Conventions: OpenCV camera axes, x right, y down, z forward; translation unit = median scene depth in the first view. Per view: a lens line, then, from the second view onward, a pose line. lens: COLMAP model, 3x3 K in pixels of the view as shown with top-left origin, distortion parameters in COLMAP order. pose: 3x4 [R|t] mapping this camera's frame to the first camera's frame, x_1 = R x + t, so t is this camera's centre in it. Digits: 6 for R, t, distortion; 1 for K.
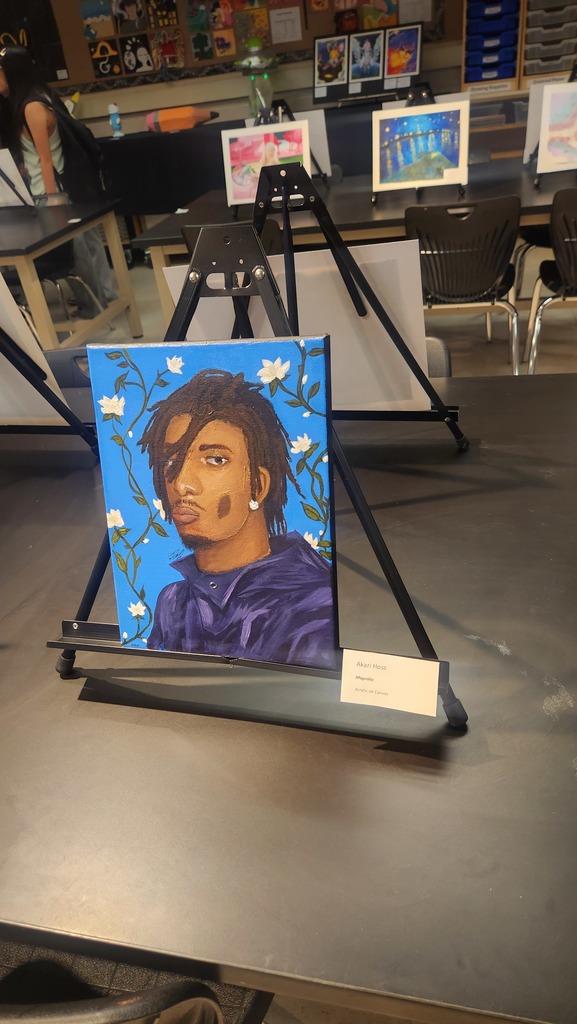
lens RADIAL K [[693.4, 0, 288.5], [0, 693.4, 512.0], [0, 0, 1]] dist [0.003300, -0.002930]
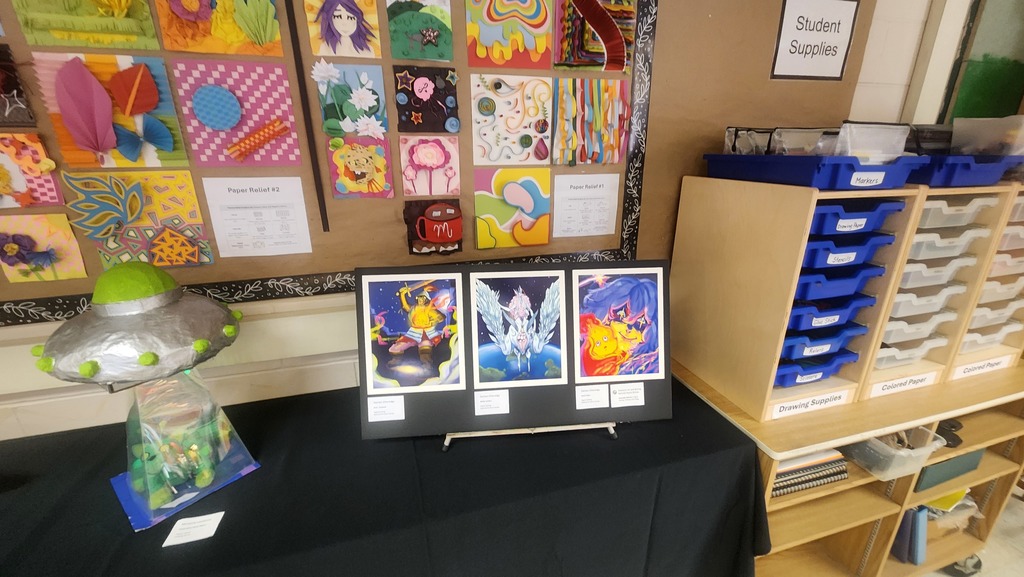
lens RADIAL K [[396.5, 0, 512.0], [0, 396.5, 288.5], [0, 0, 1]] dist [0.002059, 0.000232]
pose [[0.874860, -0.050137, 0.481775, 0.009617], [0.174572, 0.960422, -0.217057, -0.624975], [-0.451825, 0.273999, 0.848987, 0.810900]]
